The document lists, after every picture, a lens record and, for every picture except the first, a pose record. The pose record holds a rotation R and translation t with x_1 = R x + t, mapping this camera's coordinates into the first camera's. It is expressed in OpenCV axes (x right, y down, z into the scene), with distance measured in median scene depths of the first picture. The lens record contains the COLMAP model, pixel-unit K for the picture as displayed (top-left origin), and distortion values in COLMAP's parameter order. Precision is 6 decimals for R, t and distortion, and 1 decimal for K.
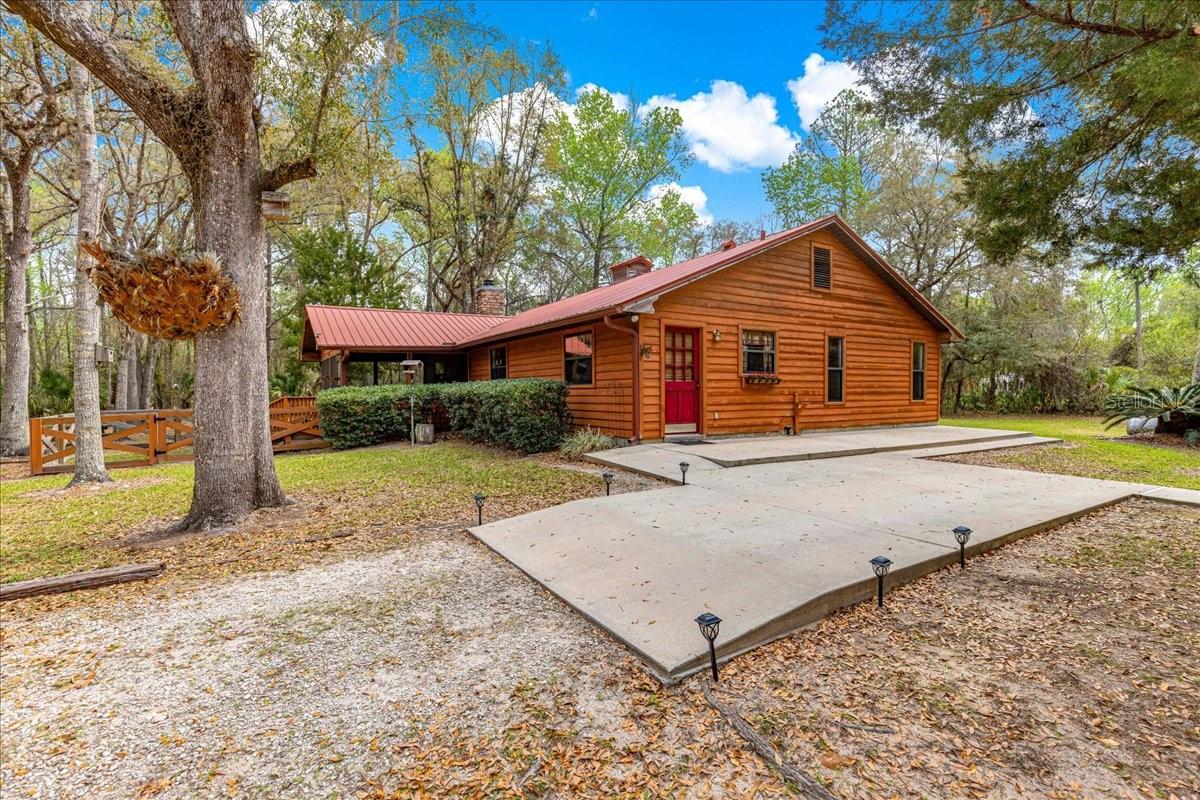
lens RADIAL K [[549.9, 0, 609.7], [0, 549.9, 396.4], [0, 0, 1]] dist [0.010290, -0.000243]
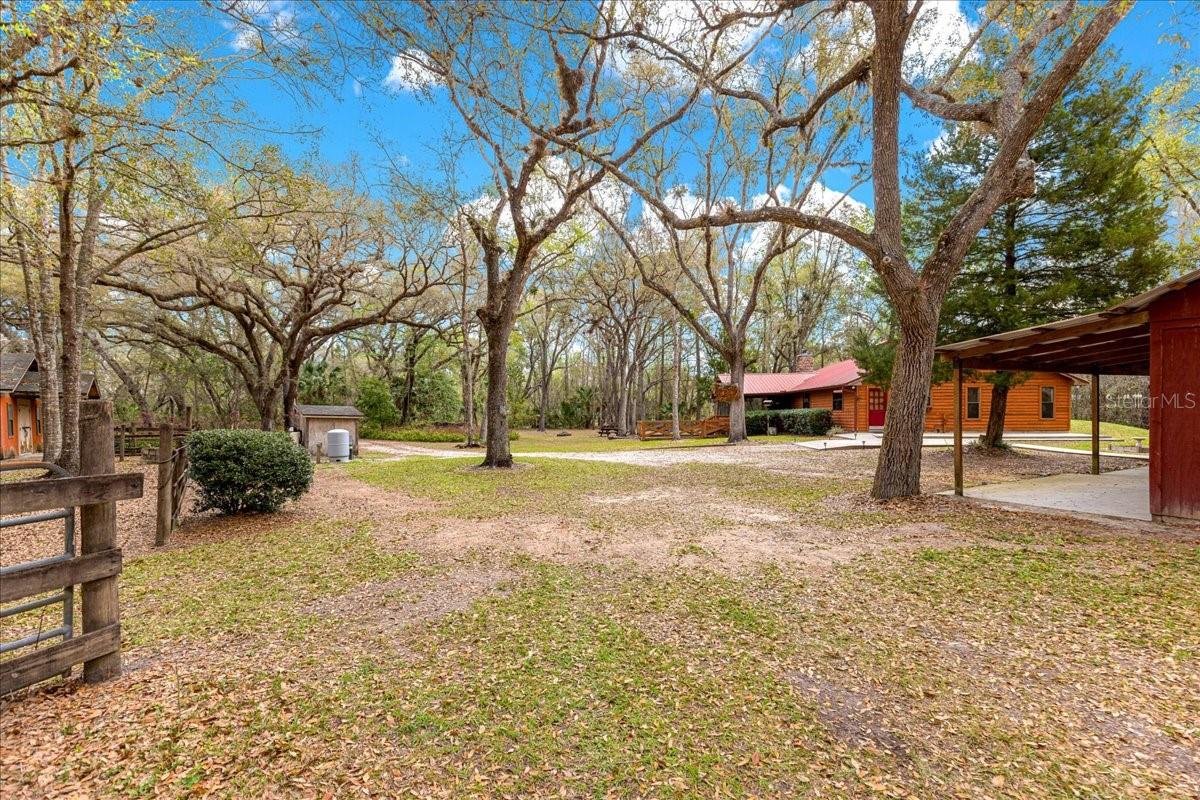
lens RADIAL K [[539.6, 0, 606.9], [0, 539.6, 424.0], [0, 0, 1]] dist [0.008179, -0.000963]
pose [[0.837457, 0.014737, -0.546305, 0.378700], [-0.011674, 0.999891, 0.009078, 0.027258], [0.546379, -0.001225, 0.837537, -1.513279]]
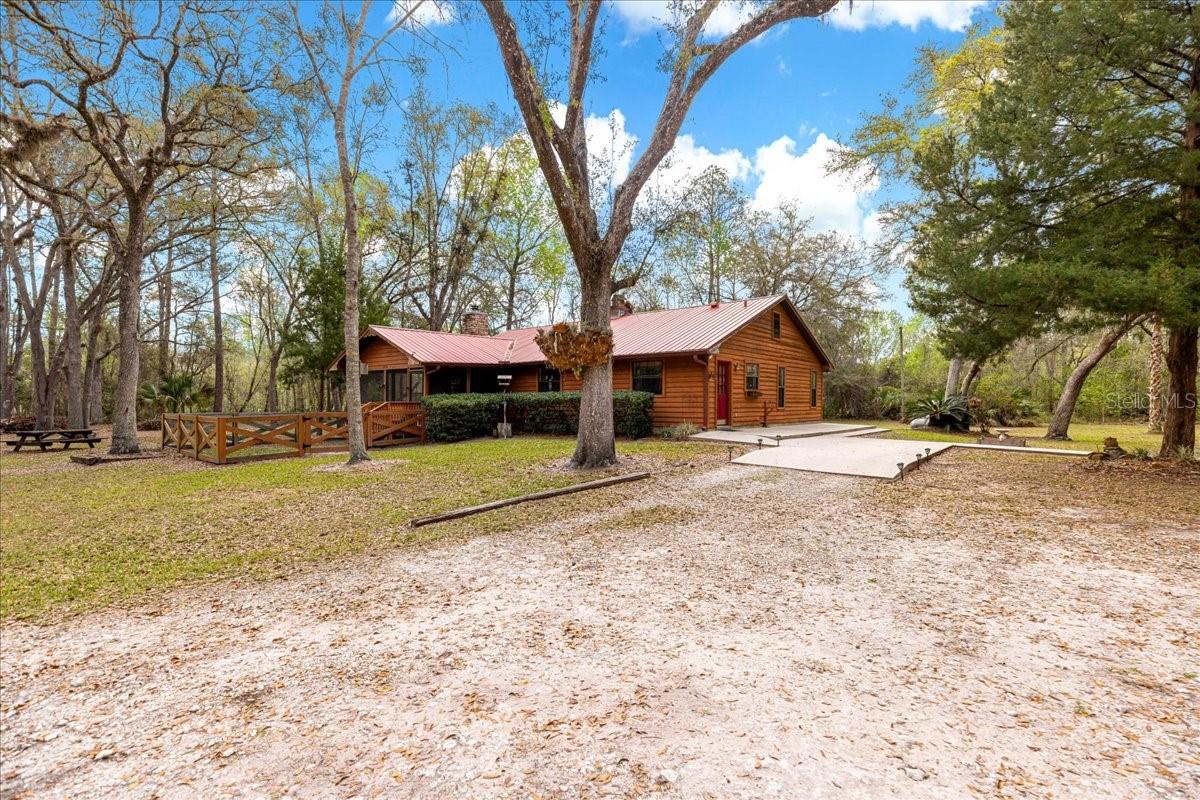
lens RADIAL K [[542.5, 0, 602.9], [0, 542.5, 406.9], [0, 0, 1]] dist [0.012116, -0.000256]
pose [[0.954488, 0.004626, 0.298214, -0.584838], [-0.004936, 0.999988, 0.000287, 0.011101], [-0.298209, -0.001746, 0.954499, -0.383937]]
